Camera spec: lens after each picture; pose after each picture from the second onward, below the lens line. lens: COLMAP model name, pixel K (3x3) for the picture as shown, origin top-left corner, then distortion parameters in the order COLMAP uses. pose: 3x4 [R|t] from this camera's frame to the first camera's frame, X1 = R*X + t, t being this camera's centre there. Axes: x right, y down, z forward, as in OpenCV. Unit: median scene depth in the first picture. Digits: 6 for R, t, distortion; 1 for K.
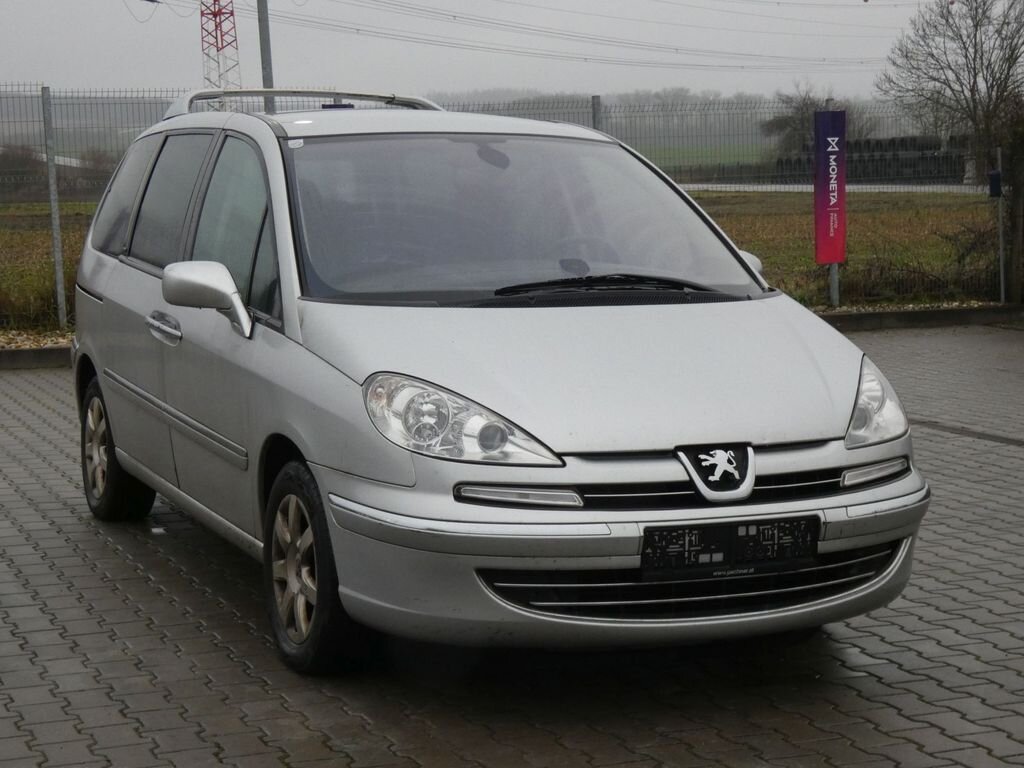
lens RADIAL K [[1931.0, 0, 492.7], [0, 1931.0, 384.2], [0, 0, 1]] dist [0.083959, 0.000000]
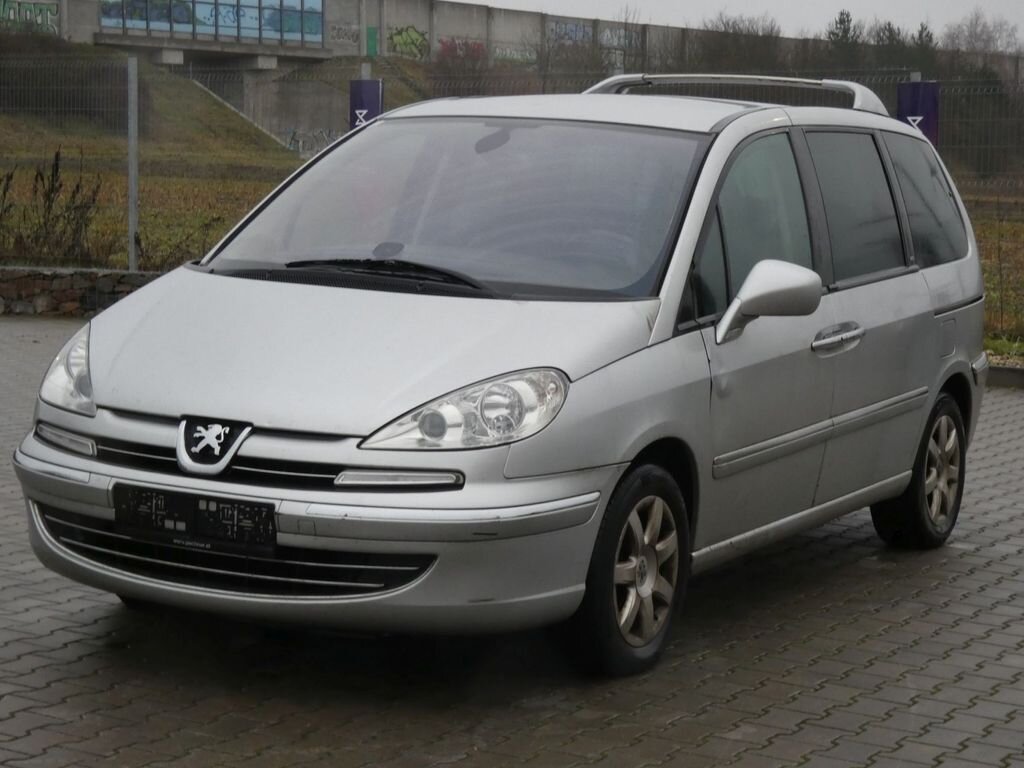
lens RADIAL K [[2313.6, 0, 521.3], [0, 2313.6, 388.0], [0, 0, 1]] dist [0.156658, 0.000000]
pose [[0.626601, 0.107226, -0.771929, 1.139850], [-0.124663, 0.991526, 0.036536, -0.048578], [0.769305, 0.073338, 0.634658, 0.348442]]
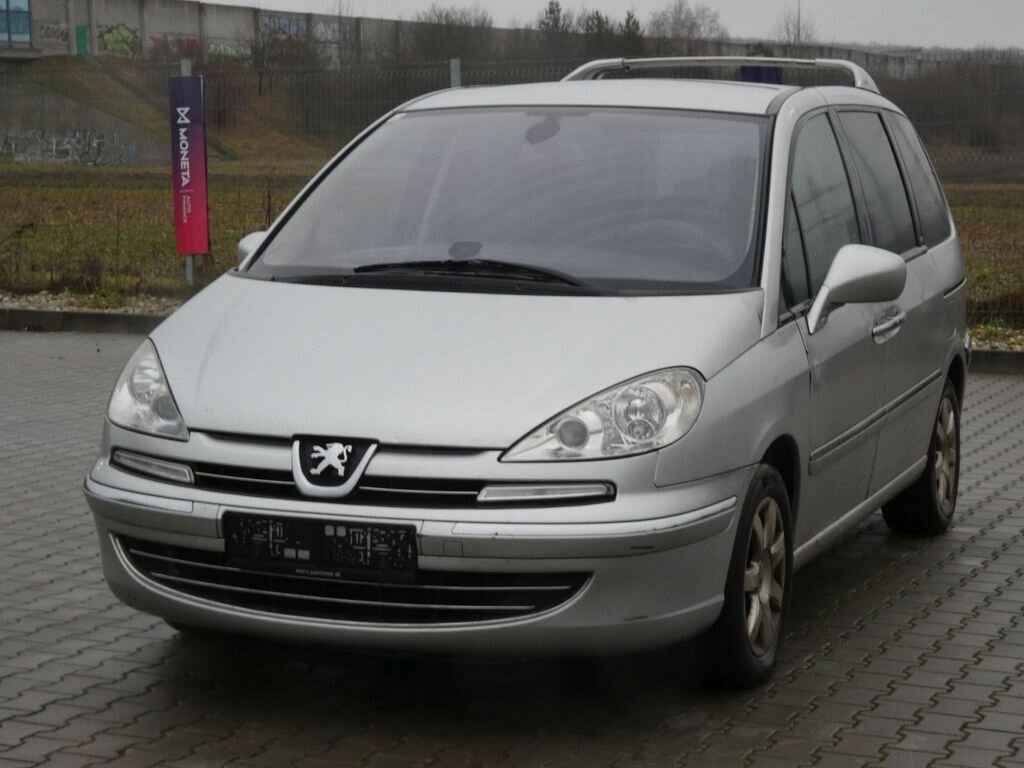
lens RADIAL K [[2313.6, 0, 514.5], [0, 2313.6, 374.9], [0, 0, 1]] dist [0.156658, 0.000000]
pose [[0.719186, 0.076147, -0.690633, 0.944078], [-0.085152, 0.996143, 0.021159, -0.029851], [0.689580, 0.043592, 0.722896, 0.243492]]
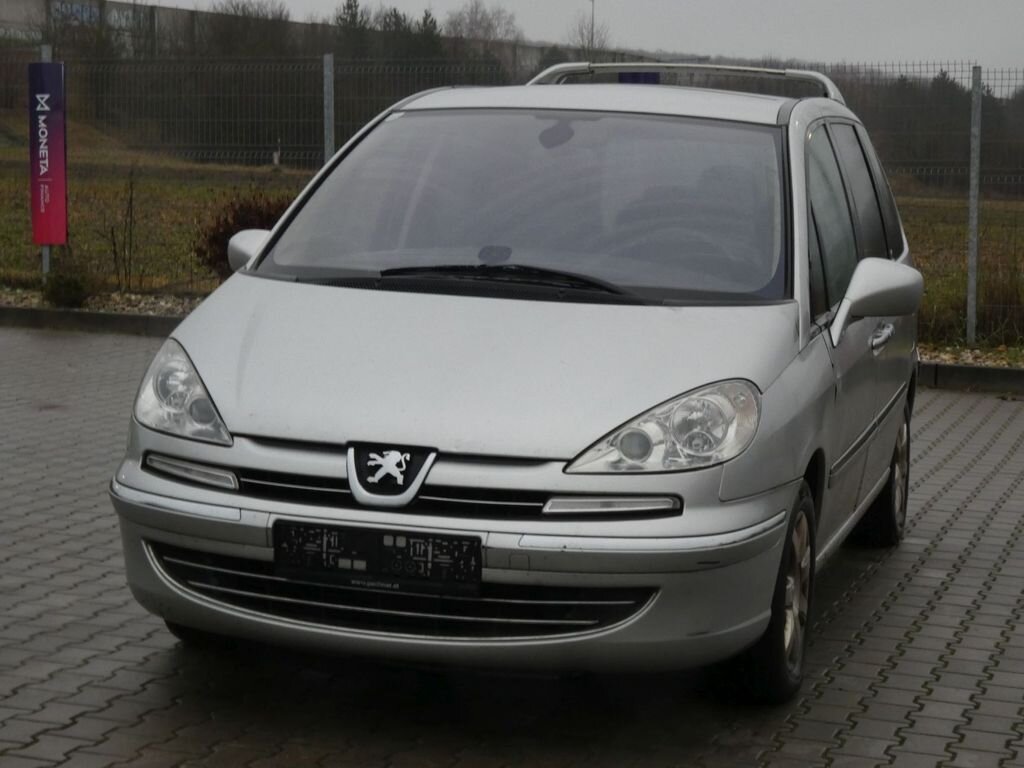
lens RADIAL K [[2313.6, 0, 516.6], [0, 2313.6, 367.9], [0, 0, 1]] dist [0.156658, 0.000000]
pose [[0.779988, 0.088967, -0.619438, 0.829456], [-0.105506, 0.994369, 0.009965, -0.021945], [0.616836, 0.057582, 0.784983, 0.172499]]
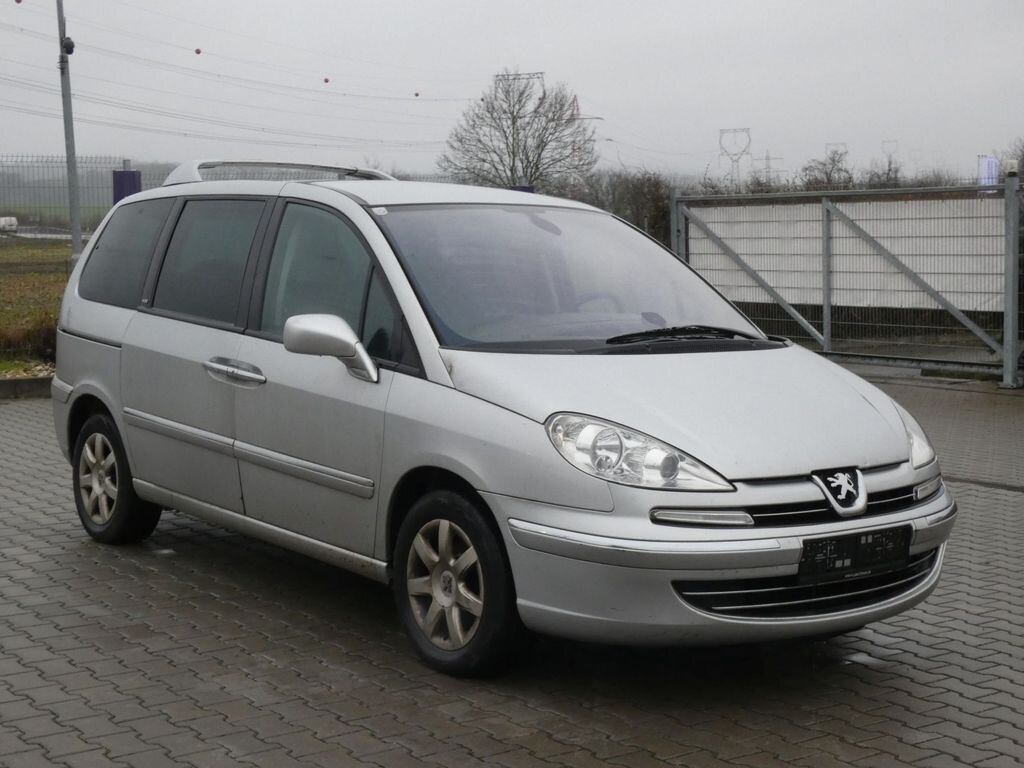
lens RADIAL K [[1586.0, 0, 504.5], [0, 1586.0, 386.8], [0, 0, 1]] dist [0.019913, 0.000000]
pose [[0.967527, -0.010786, 0.252537, -0.331081], [0.013554, 0.999866, -0.009223, -0.013320], [-0.252403, 0.012346, 0.967543, 0.094462]]
